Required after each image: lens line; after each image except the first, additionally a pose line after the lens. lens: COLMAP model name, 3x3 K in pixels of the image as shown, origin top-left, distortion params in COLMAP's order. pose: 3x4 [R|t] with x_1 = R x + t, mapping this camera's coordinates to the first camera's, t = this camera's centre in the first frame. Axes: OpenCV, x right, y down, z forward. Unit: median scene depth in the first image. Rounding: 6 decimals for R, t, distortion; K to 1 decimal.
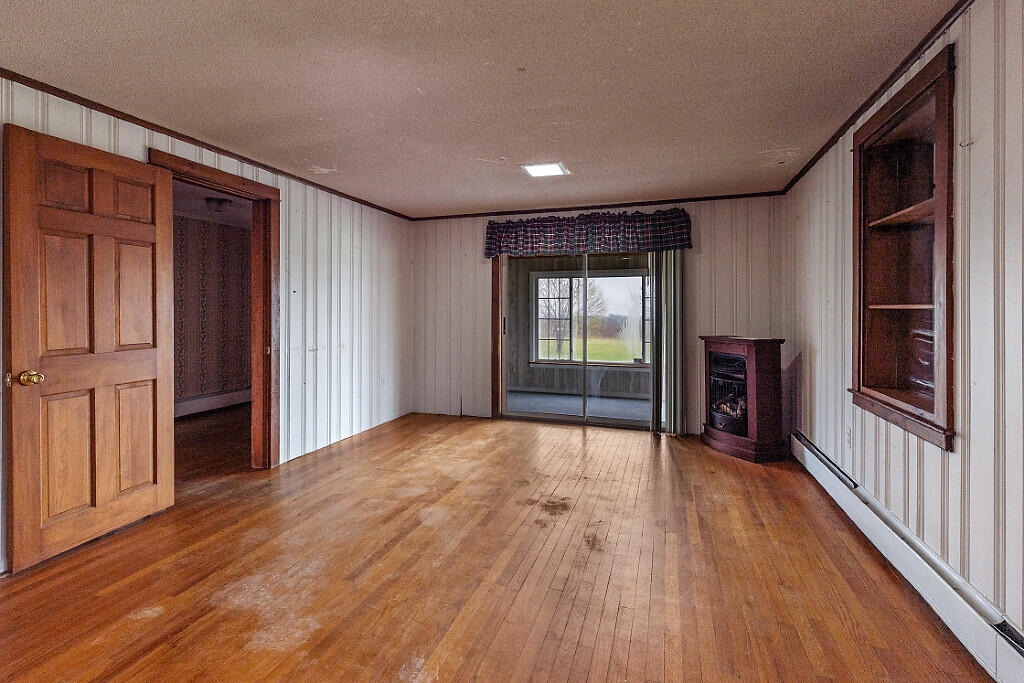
lens RADIAL K [[476.2, 0, 499.7], [0, 476.2, 310.0], [0, 0, 1]] dist [0.004596, -0.001206]
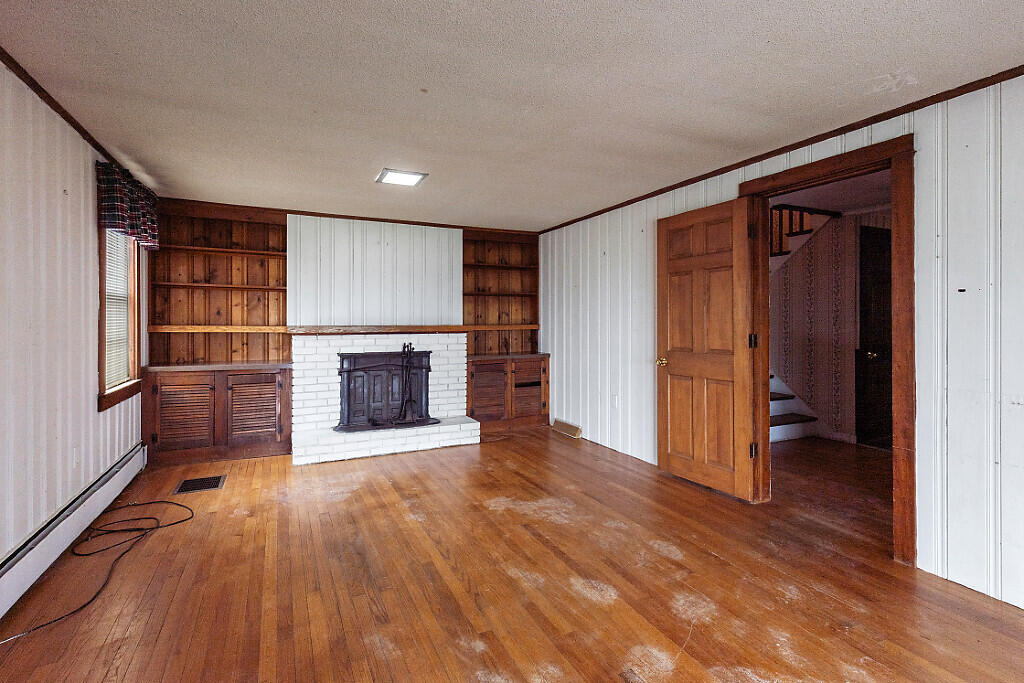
lens RADIAL K [[476.2, 0, 504.2], [0, 476.2, 319.2], [0, 0, 1]] dist [0.004596, -0.001206]
pose [[-0.706228, -0.001642, -0.707982, 0.559815], [-0.000457, 0.999998, -0.001863, -0.006615], [0.707984, -0.000992, -0.706228, 1.586591]]
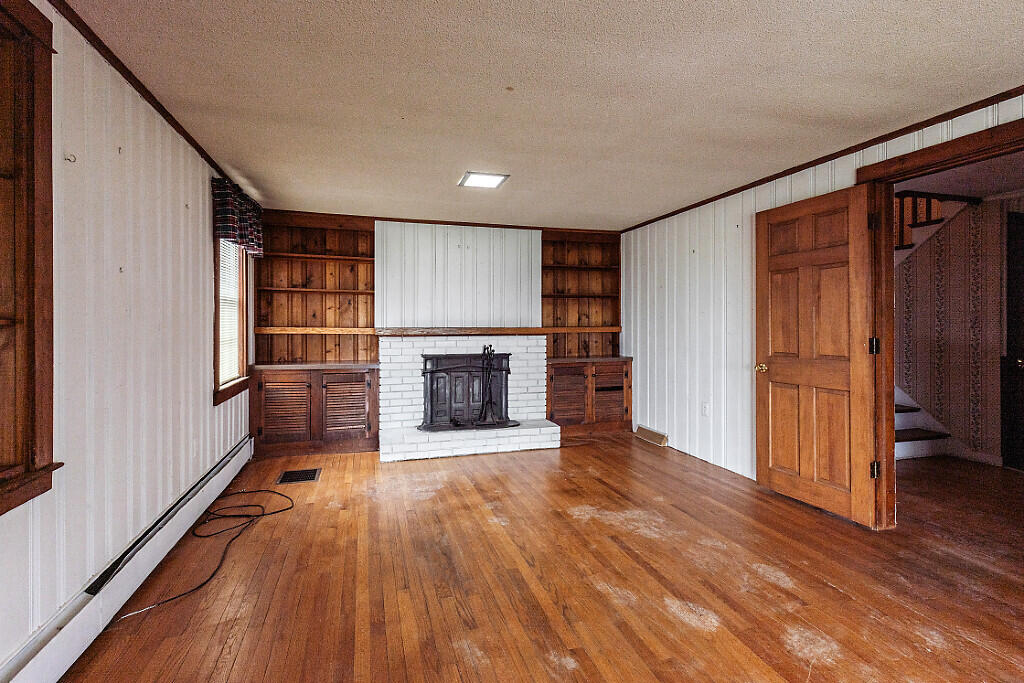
lens RADIAL K [[476.2, 0, 504.7], [0, 476.2, 322.1], [0, 0, 1]] dist [0.004596, -0.001206]
pose [[-0.807833, -0.000571, -0.589411, 0.557939], [-0.000500, 1.000000, -0.000283, -0.006555], [0.589411, 0.000066, -0.807834, 1.552617]]
